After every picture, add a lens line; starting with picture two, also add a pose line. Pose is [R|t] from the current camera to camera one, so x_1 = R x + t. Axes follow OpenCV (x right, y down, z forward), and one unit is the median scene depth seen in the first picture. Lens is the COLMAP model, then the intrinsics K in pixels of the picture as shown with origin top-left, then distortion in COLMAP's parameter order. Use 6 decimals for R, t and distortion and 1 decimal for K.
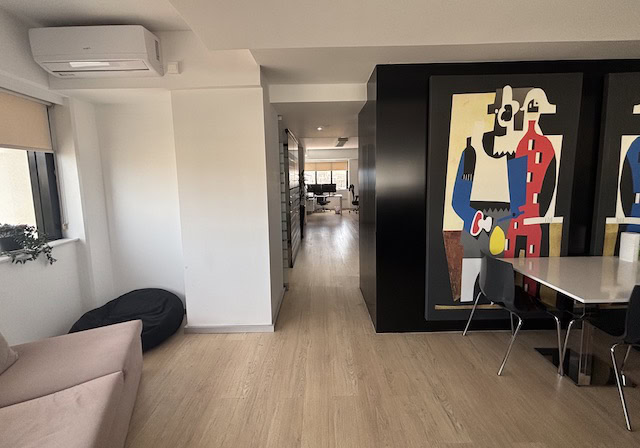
lens RADIAL K [[326.8, 0, 320.0], [0, 326.8, 224.0], [0, 0, 1]] dist [0.003526, 0.001004]
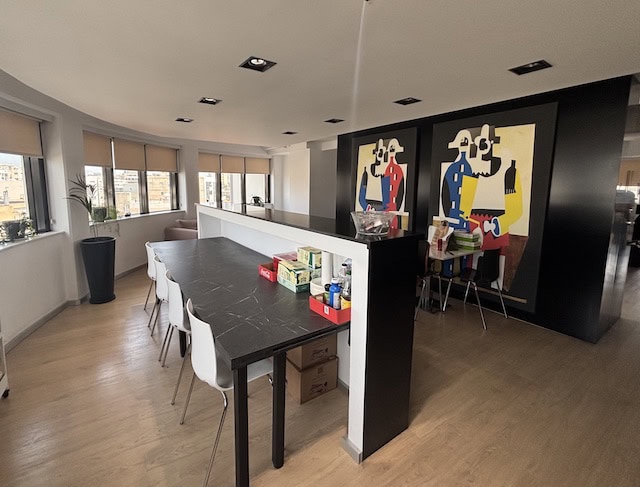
lens RADIAL K [[308.2, 0, 320.0], [0, 308.2, 243.5], [0, 0, 1]] dist [0.001532, 0.000211]
pose [[0.940870, -0.038835, 0.336534, -0.311879], [0.025105, 0.998669, 0.045056, 0.076284], [-0.337835, -0.033943, 0.940593, -0.473859]]
